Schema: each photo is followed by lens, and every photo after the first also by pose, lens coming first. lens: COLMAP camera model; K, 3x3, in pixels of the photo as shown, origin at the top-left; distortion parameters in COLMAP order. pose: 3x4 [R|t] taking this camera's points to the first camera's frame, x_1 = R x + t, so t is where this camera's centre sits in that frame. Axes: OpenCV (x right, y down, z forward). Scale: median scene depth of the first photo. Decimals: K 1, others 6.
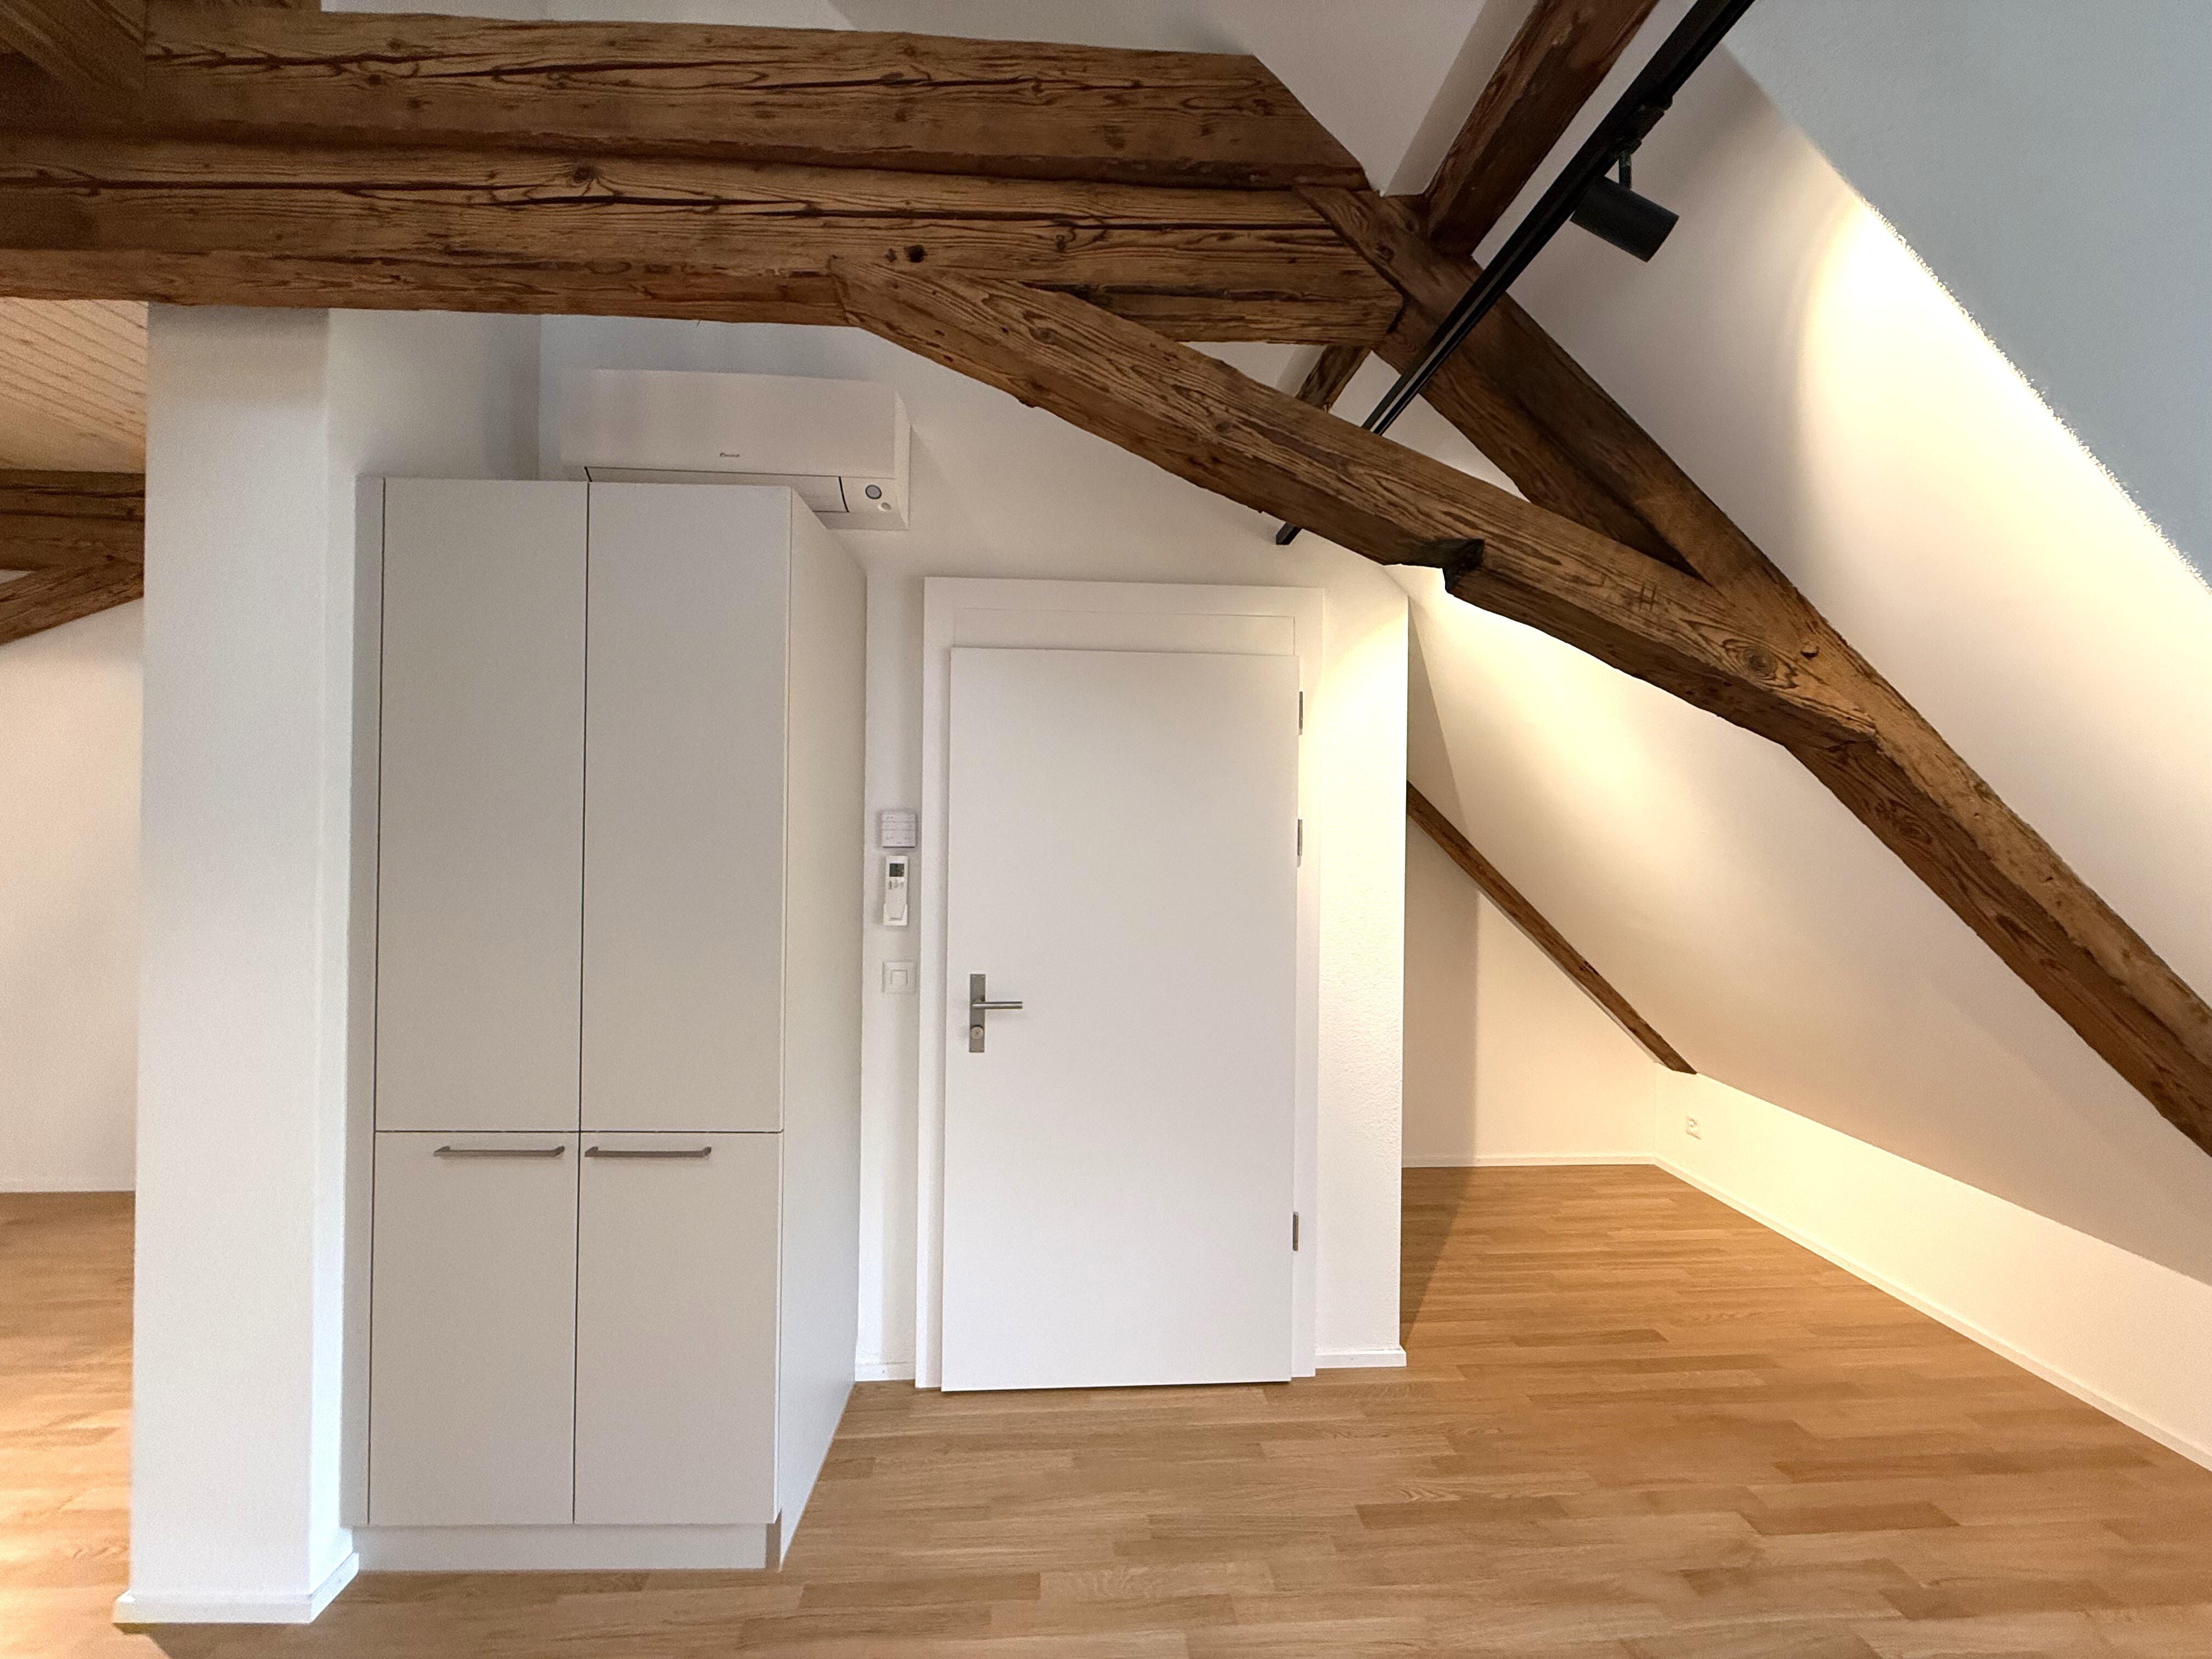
lens RADIAL K [[875.3, 0, 1106.8], [0, 875.3, 829.8], [0, 0, 1]] dist [-0.004444, 0.000891]
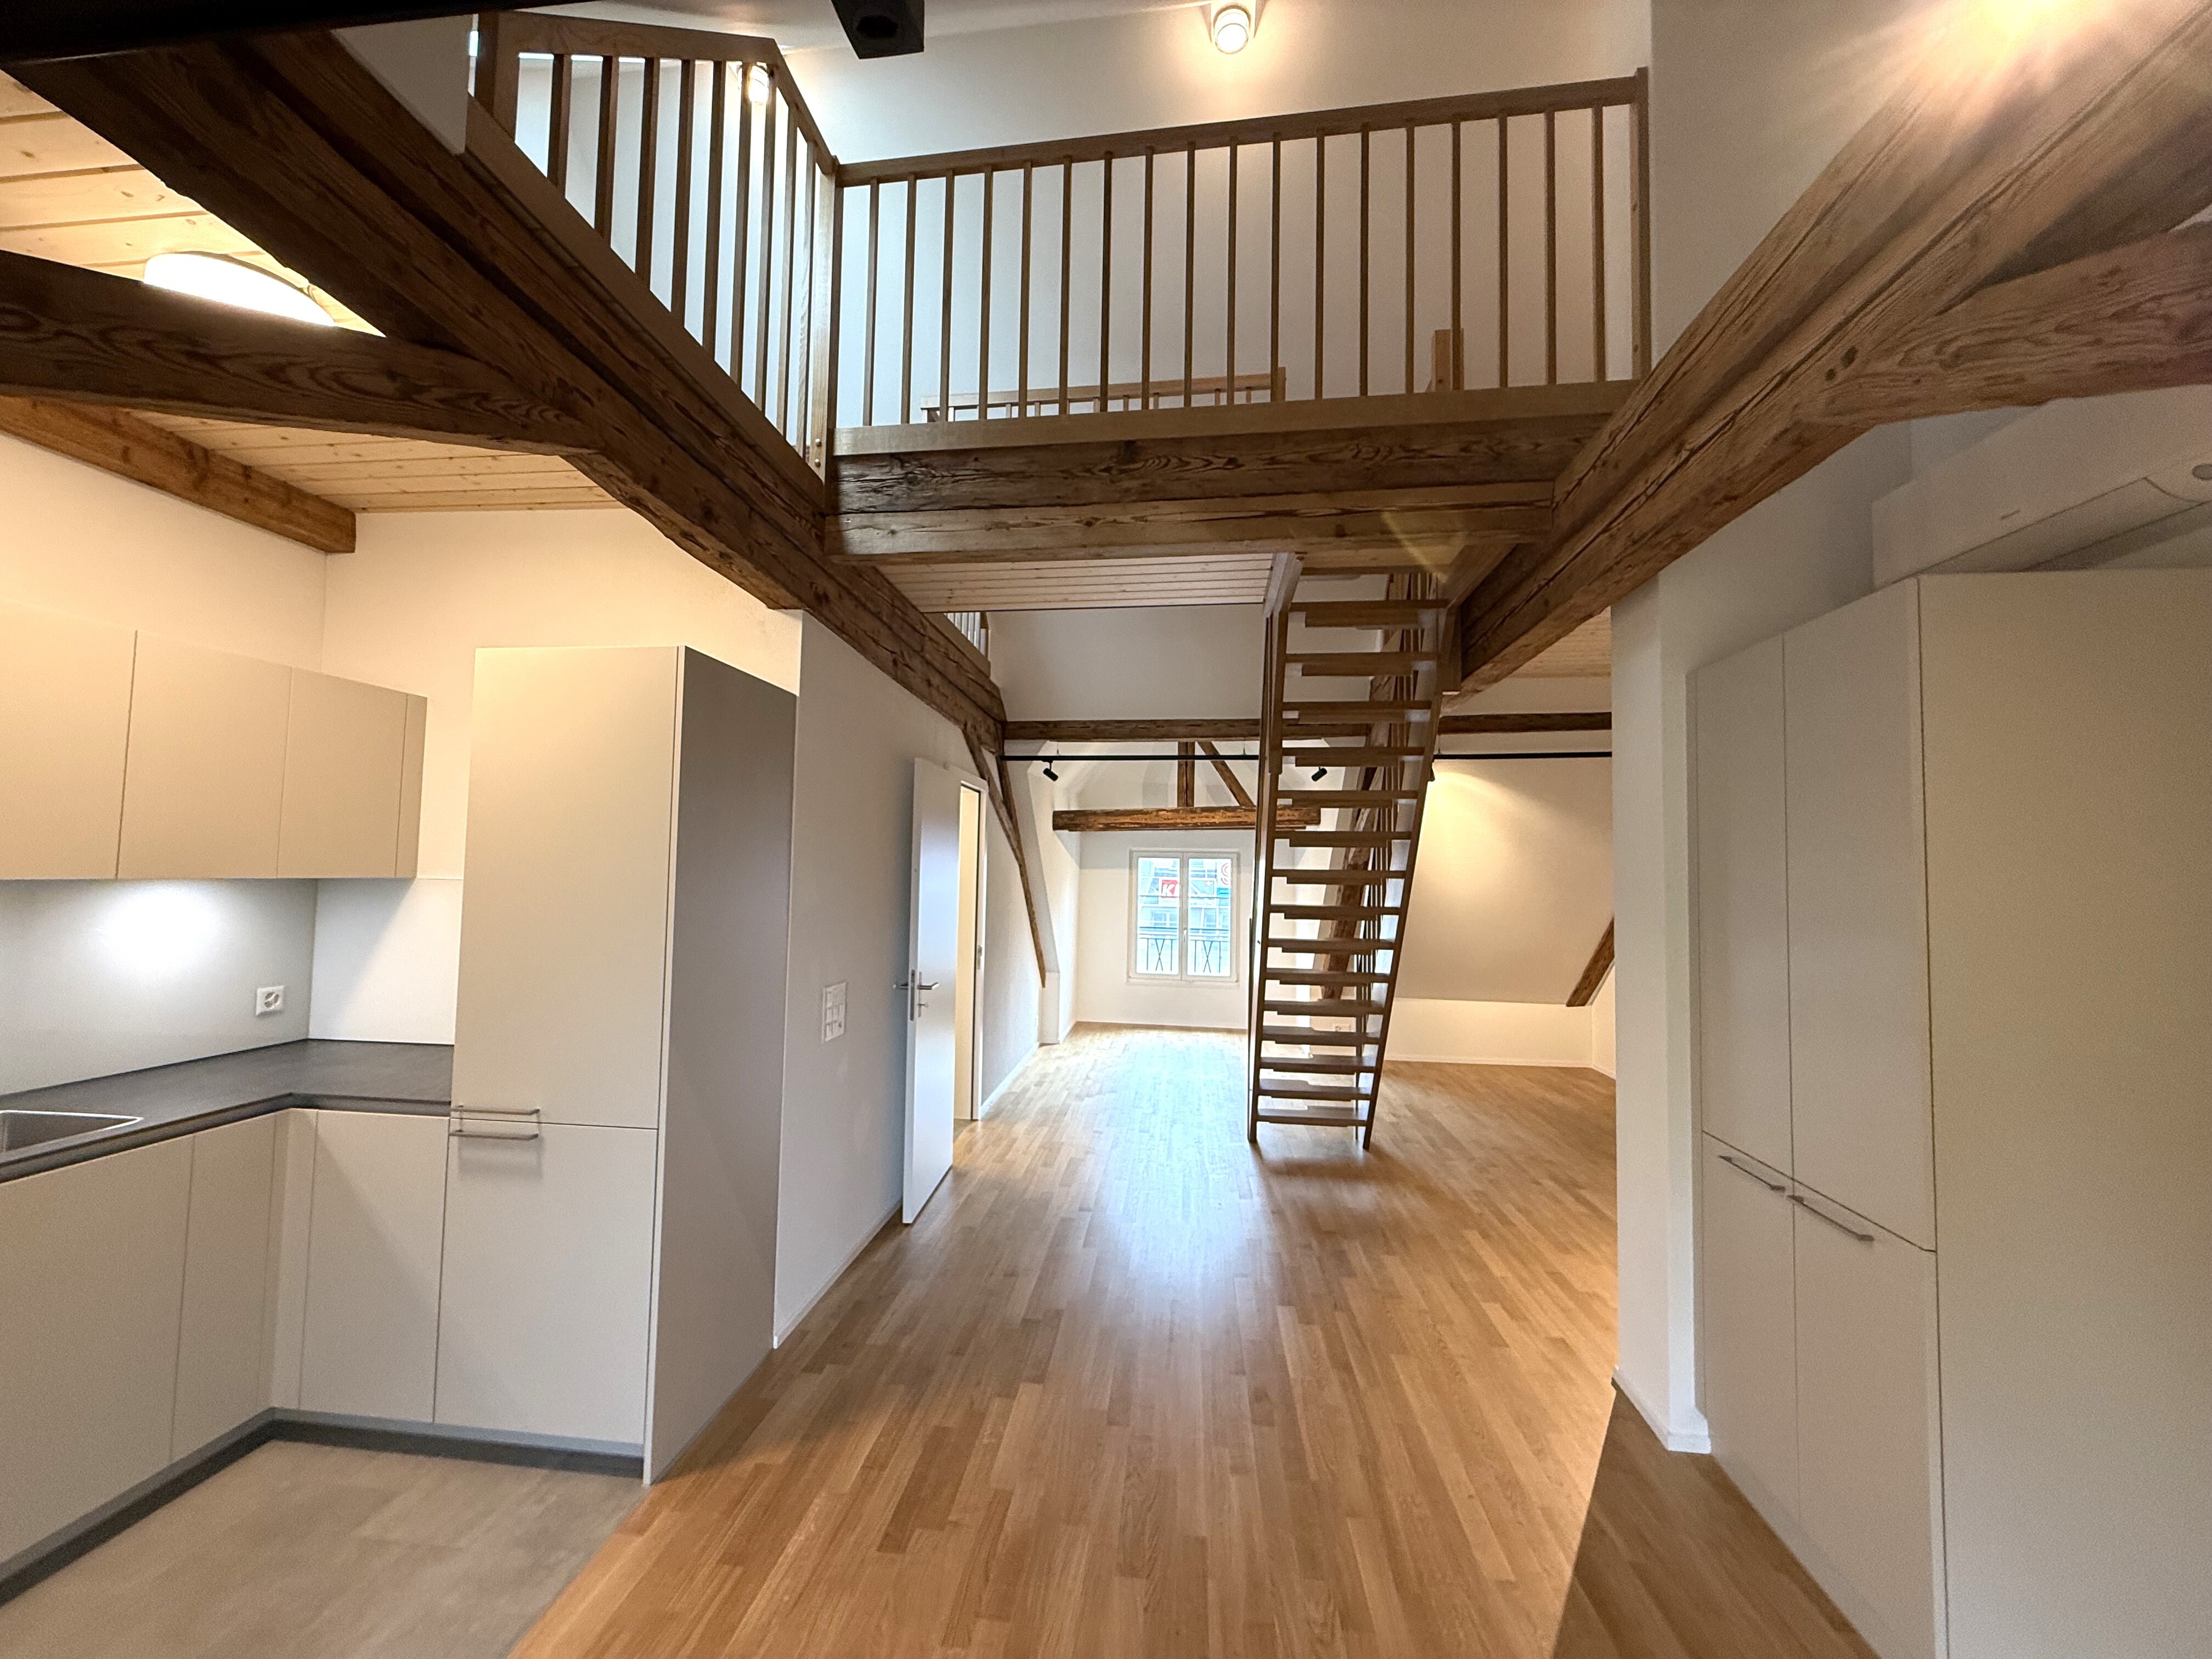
lens RADIAL K [[875.3, 0, 1096.1], [0, 875.3, 833.8], [0, 0, 1]] dist [-0.004444, 0.000891]
pose [[-0.176941, -0.057840, -0.982520, 0.880671], [-0.023403, 0.998237, -0.054551, -0.037527], [0.983943, 0.013342, -0.177983, 0.331530]]
